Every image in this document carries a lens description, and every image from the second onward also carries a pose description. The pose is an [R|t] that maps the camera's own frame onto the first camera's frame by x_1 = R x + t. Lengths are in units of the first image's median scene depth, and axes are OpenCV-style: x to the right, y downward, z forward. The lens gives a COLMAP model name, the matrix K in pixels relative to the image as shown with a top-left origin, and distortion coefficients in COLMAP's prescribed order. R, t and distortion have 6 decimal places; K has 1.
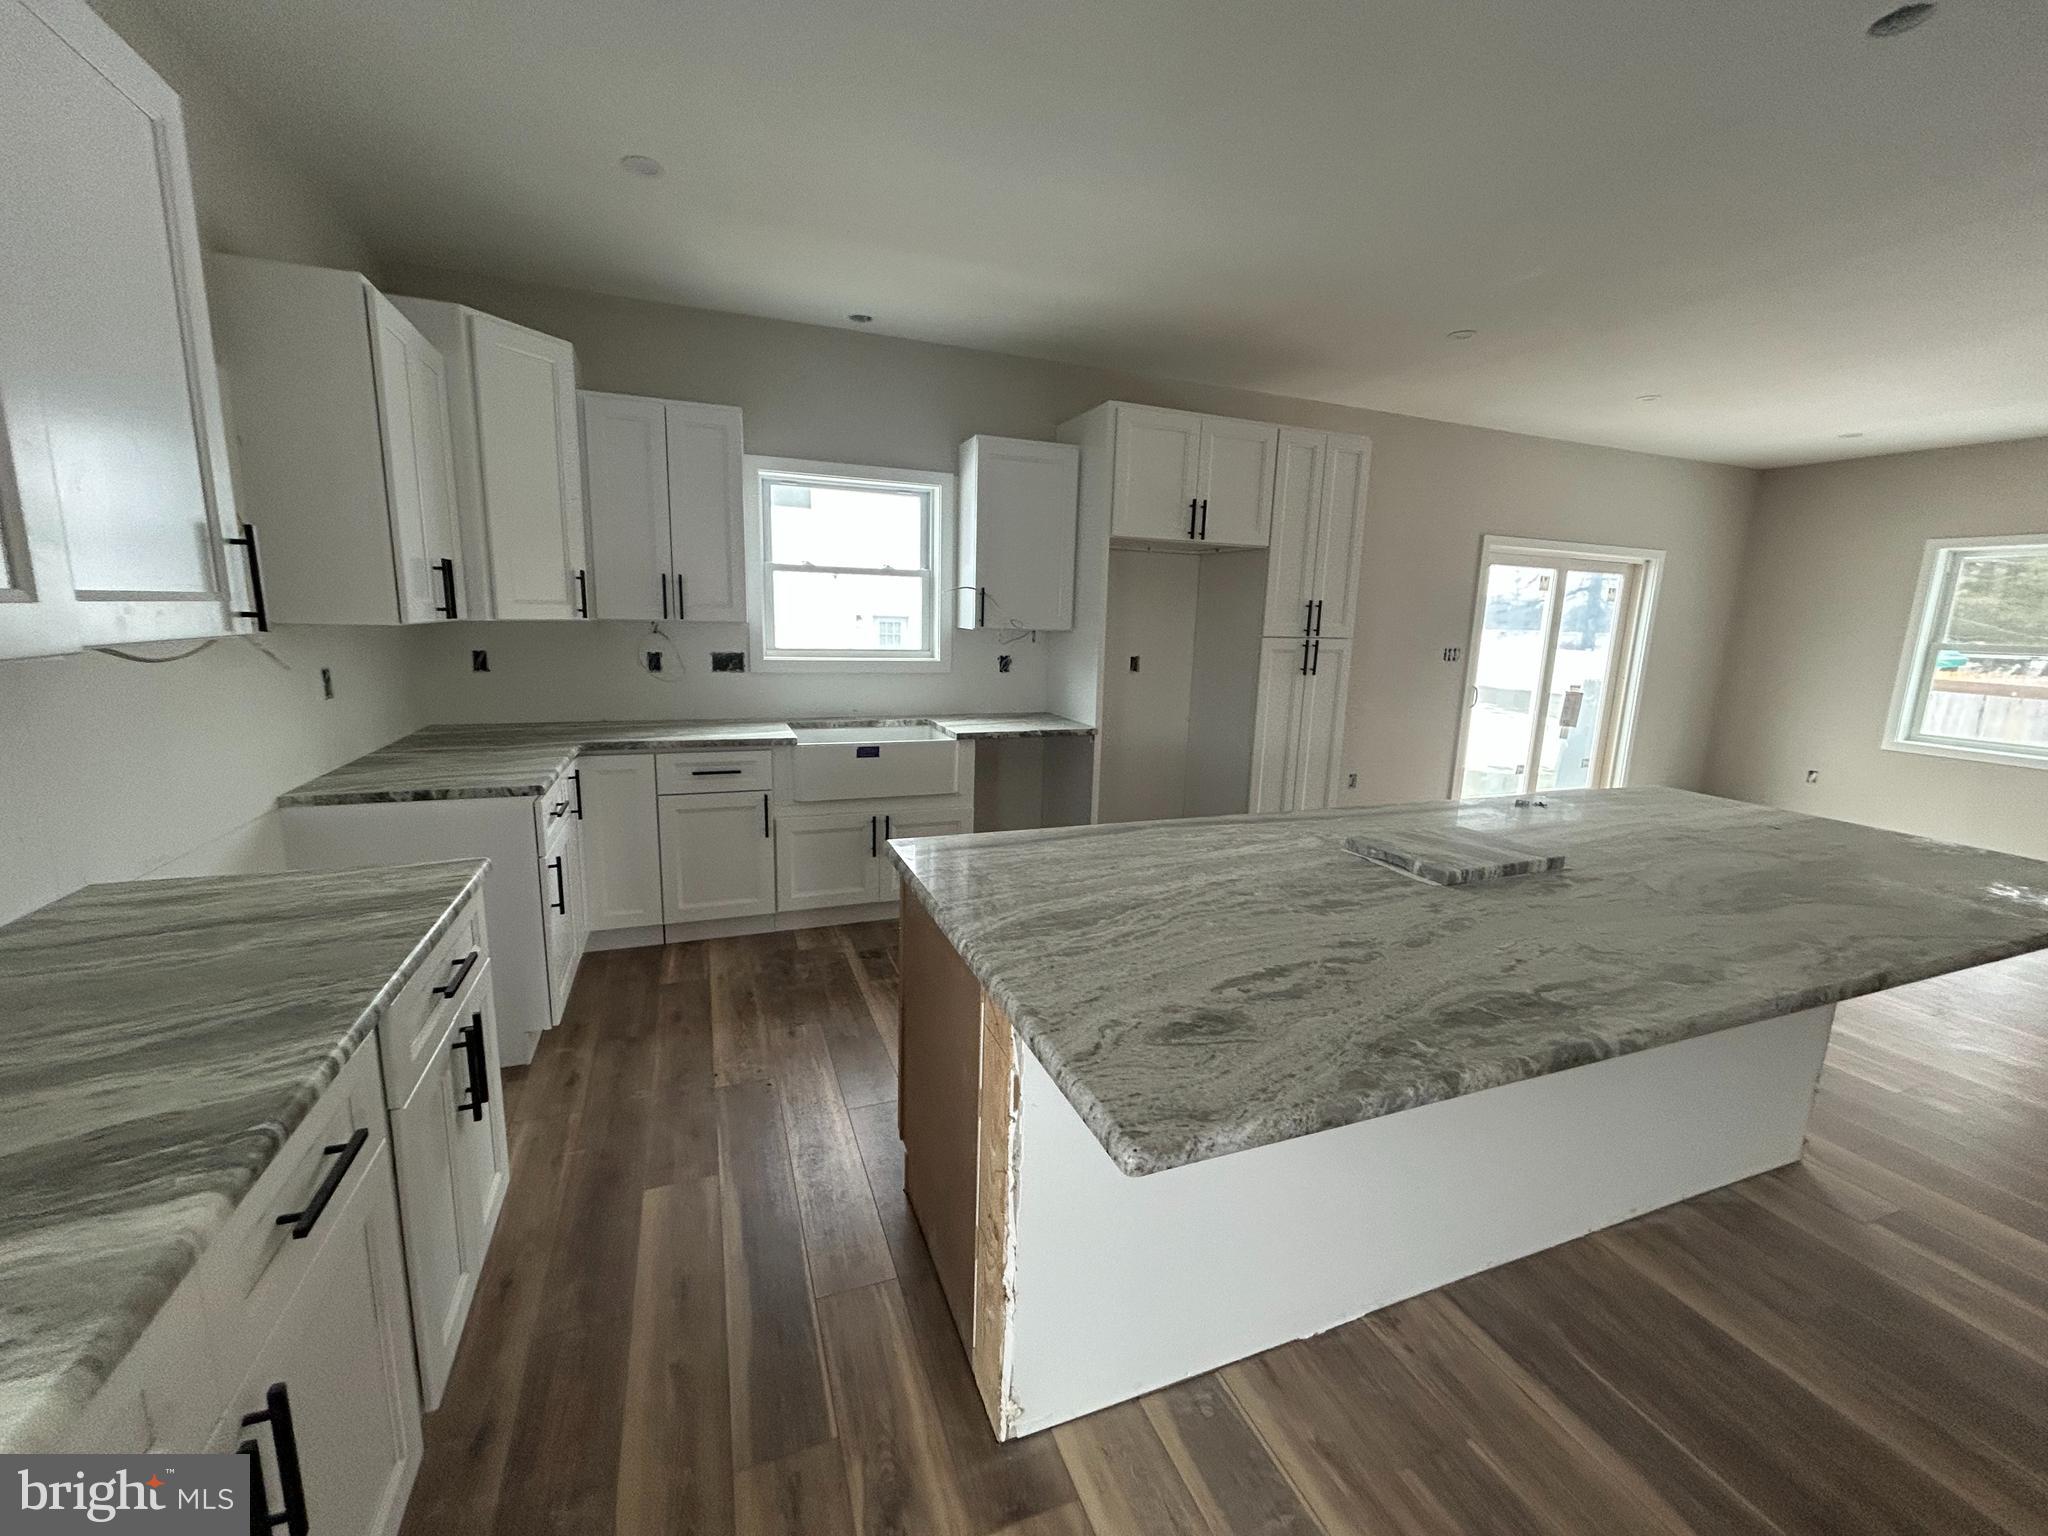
lens RADIAL K [[823.9, 0, 1020.4], [0, 823.9, 763.7], [0, 0, 1]] dist [0.000446, 0.000743]
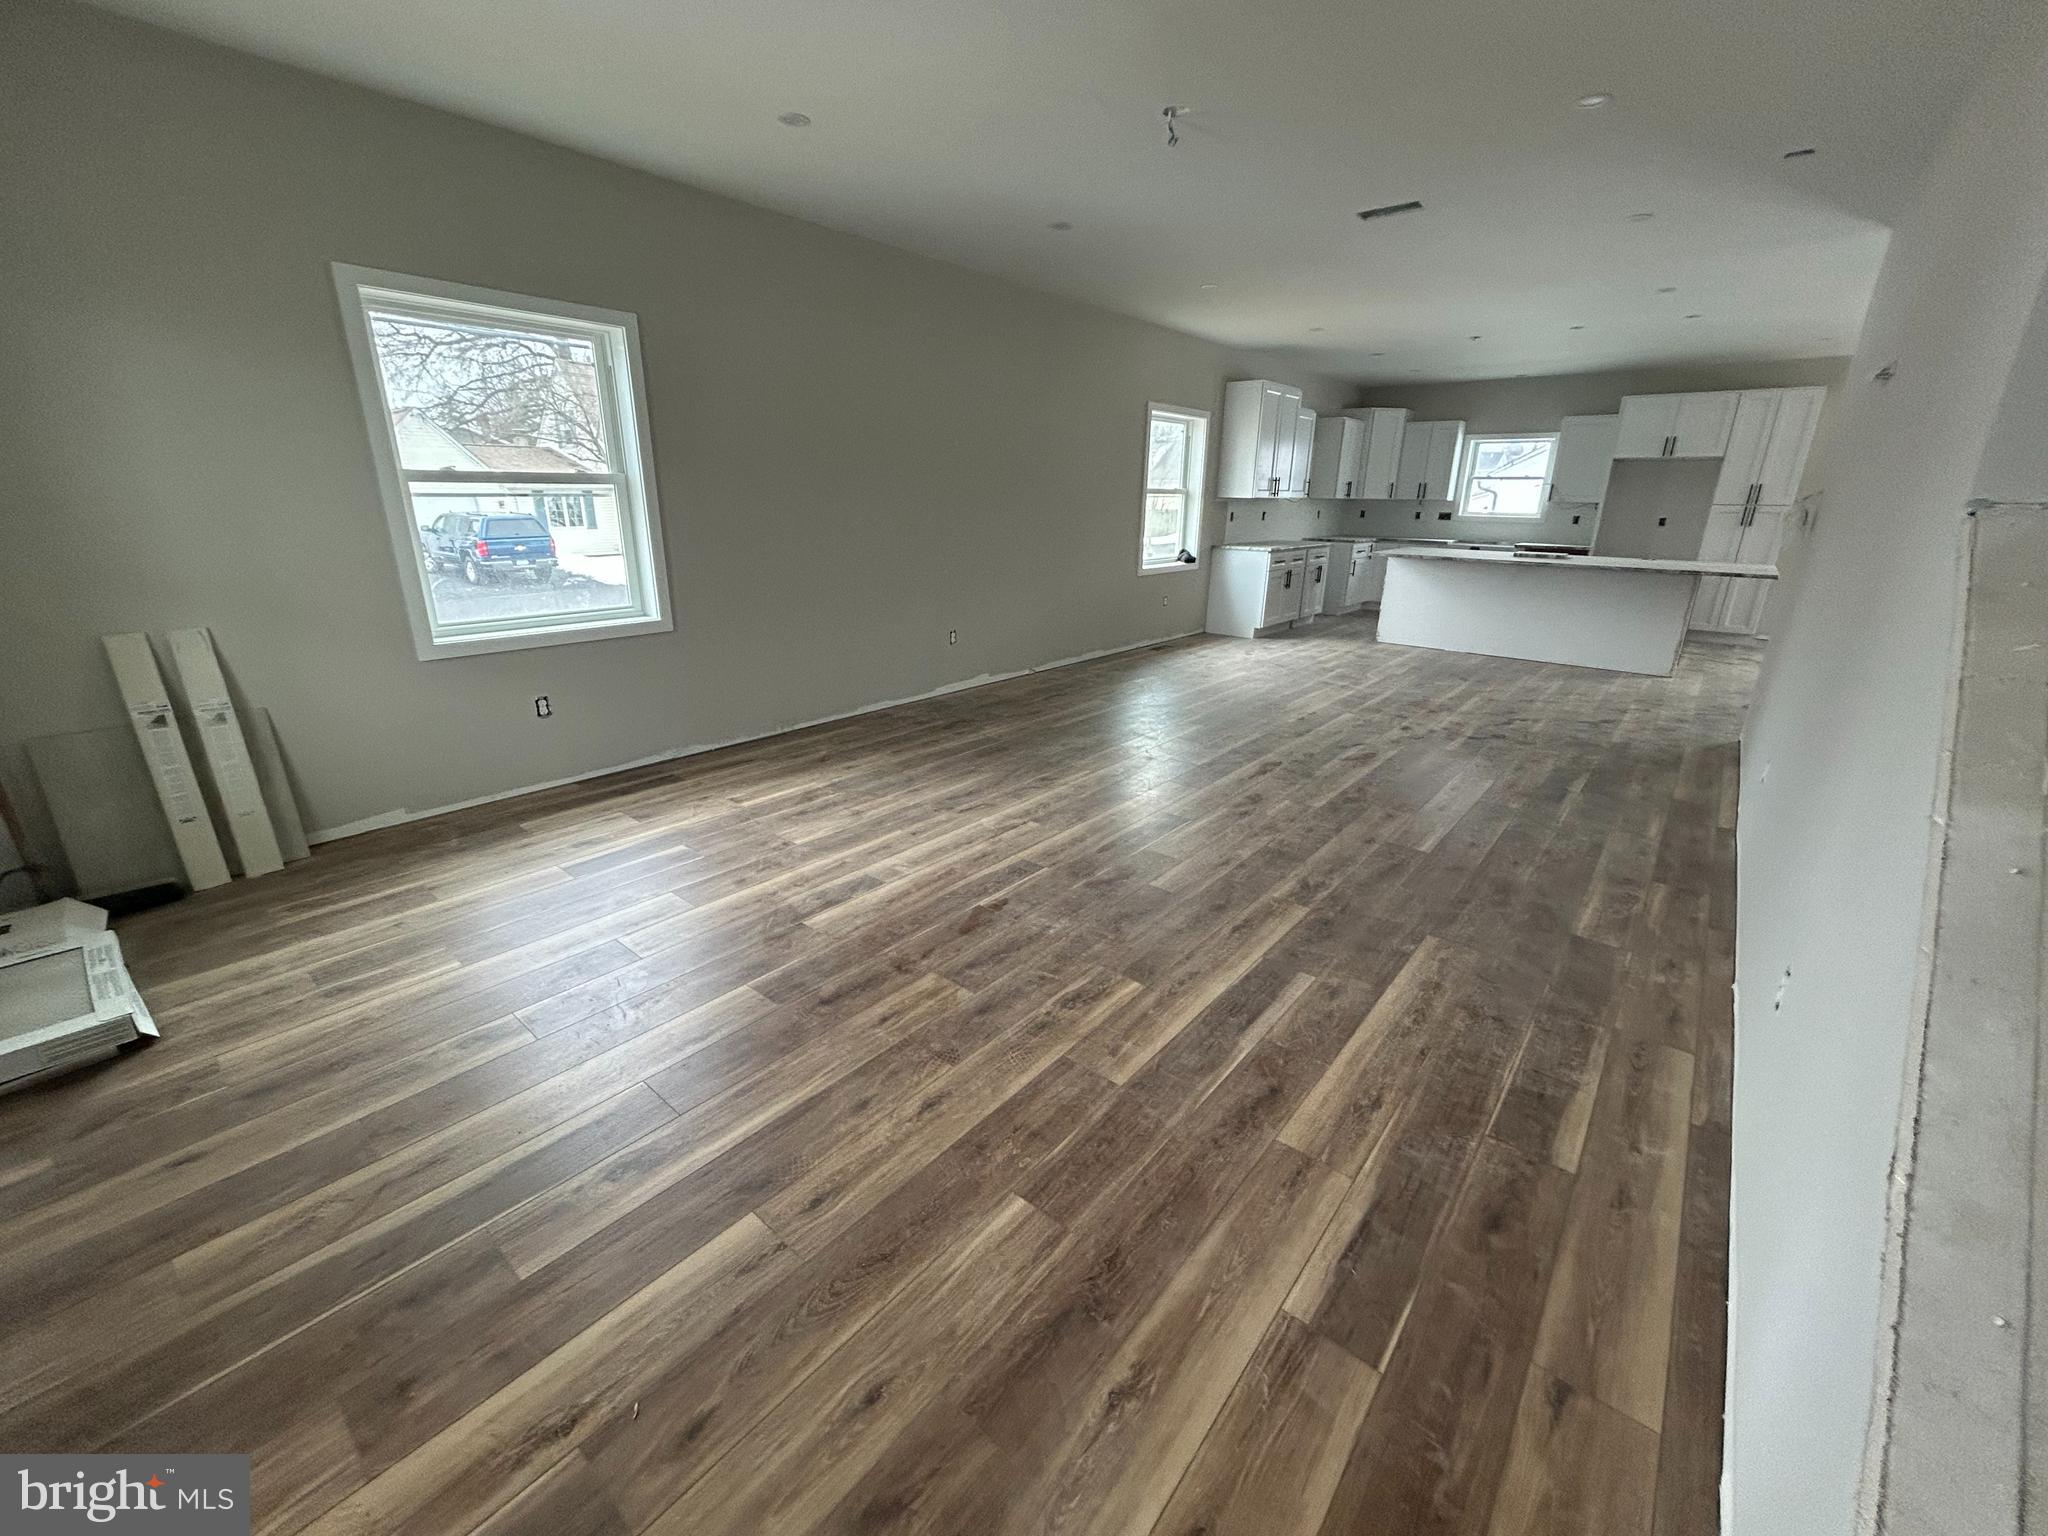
lens RADIAL K [[823.9, 0, 1020.4], [0, 823.9, 763.7], [0, 0, 1]] dist [0.000446, 0.000743]
pose [[0.479177, 0.252860, -0.840506, 1.540598], [-0.160713, 0.966691, 0.199199, 0.365246], [0.862879, 0.039629, 0.503854, -1.602452]]
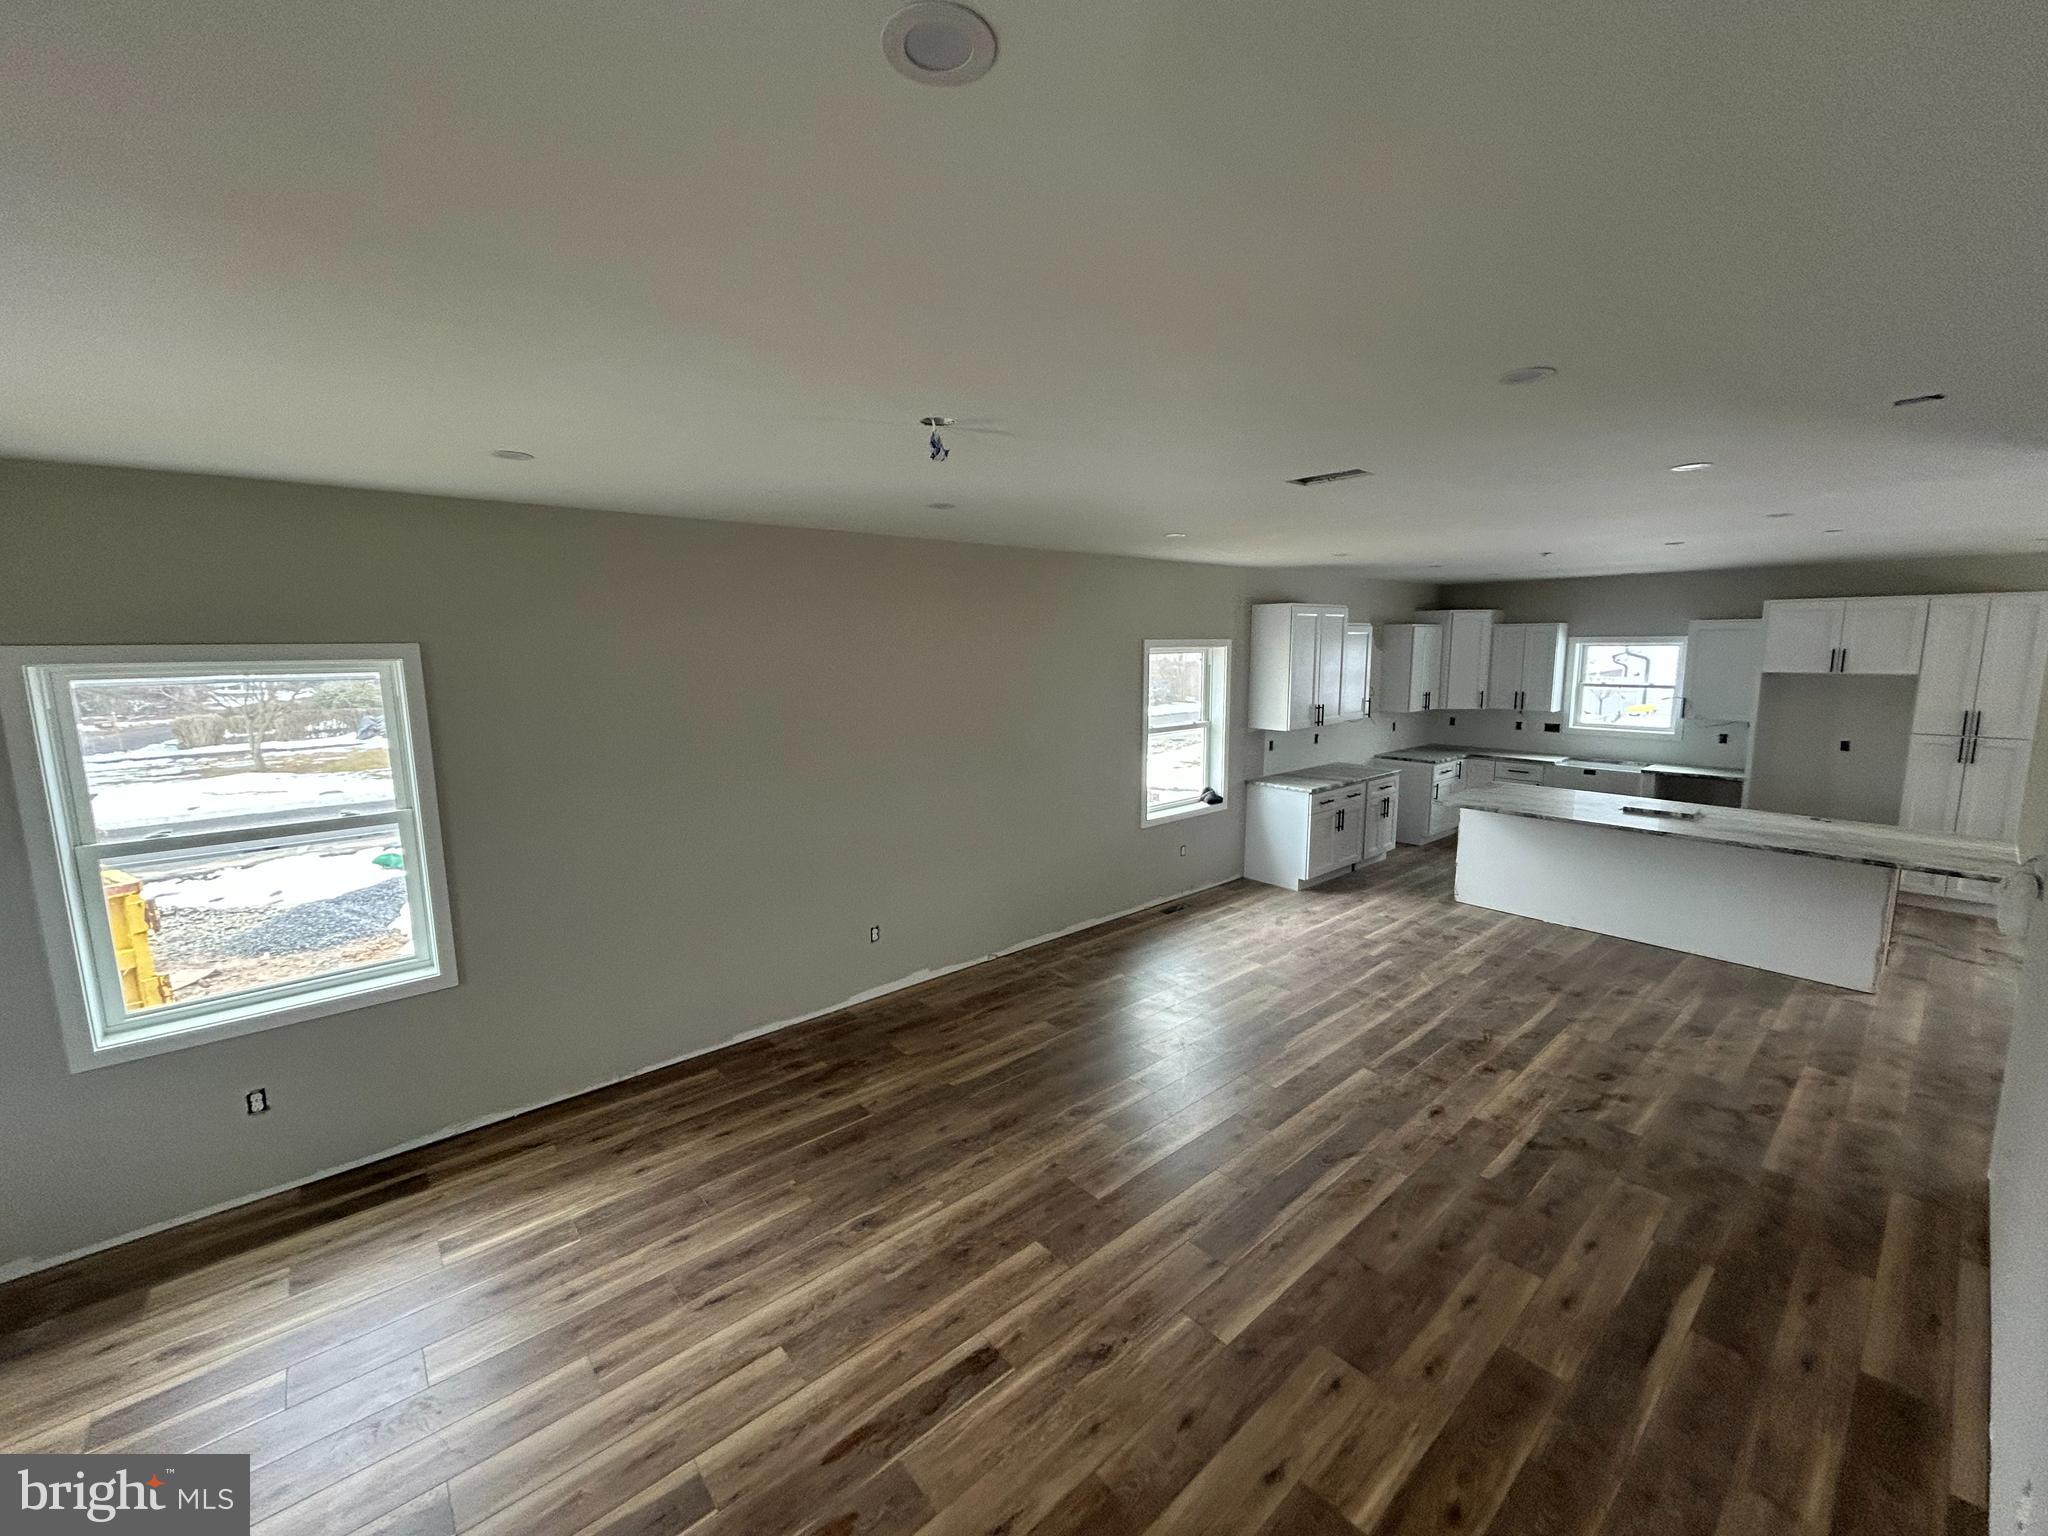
lens RADIAL K [[823.9, 0, 1020.4], [0, 823.9, 763.7], [0, 0, 1]] dist [0.000446, 0.000743]
pose [[0.331627, 0.105479, -0.937495, 1.381288], [-0.153721, 0.986491, 0.056615, 0.073054], [0.930802, 0.125337, 0.343362, -1.186619]]
